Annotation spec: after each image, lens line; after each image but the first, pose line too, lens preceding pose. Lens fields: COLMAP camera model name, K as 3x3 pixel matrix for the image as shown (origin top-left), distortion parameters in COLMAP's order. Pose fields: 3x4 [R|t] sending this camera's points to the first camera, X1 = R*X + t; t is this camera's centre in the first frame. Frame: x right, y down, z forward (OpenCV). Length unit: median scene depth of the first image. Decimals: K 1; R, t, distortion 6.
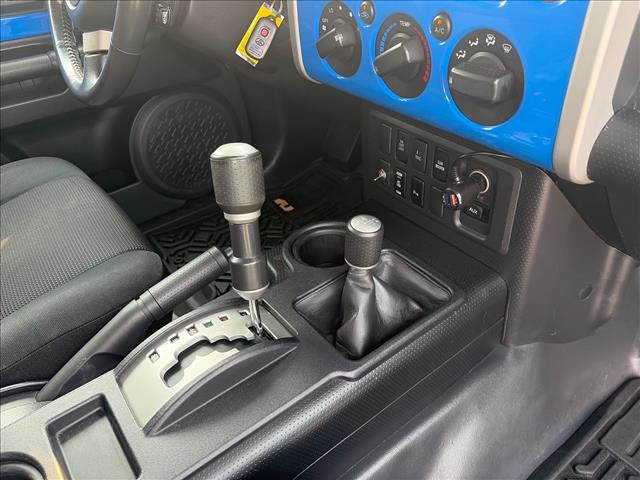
lens RADIAL K [[492.4, 0, 320.0], [0, 492.4, 240.0], [0, 0, 1]] dist [0.011996, 0.000999]
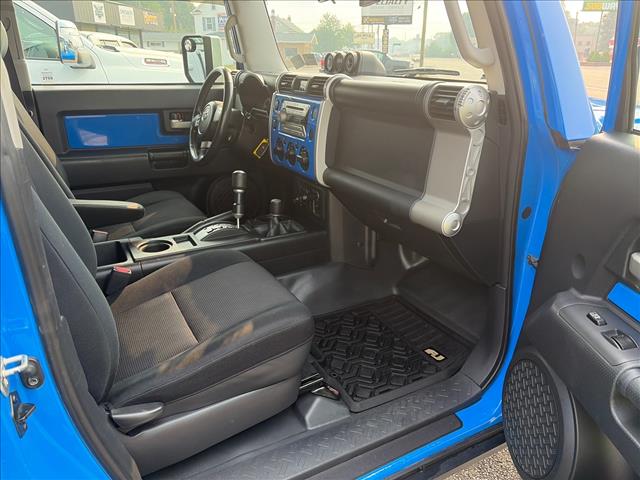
lens RADIAL K [[486.2, 0, 321.2], [0, 486.2, 244.5], [0, 0, 1]] dist [0.077325, -0.102126]
pose [[0.986834, 0.114947, -0.113781, 0.721380], [-0.140499, 0.957734, -0.251011, 0.929039], [0.080119, 0.263692, 0.961274, -1.836245]]
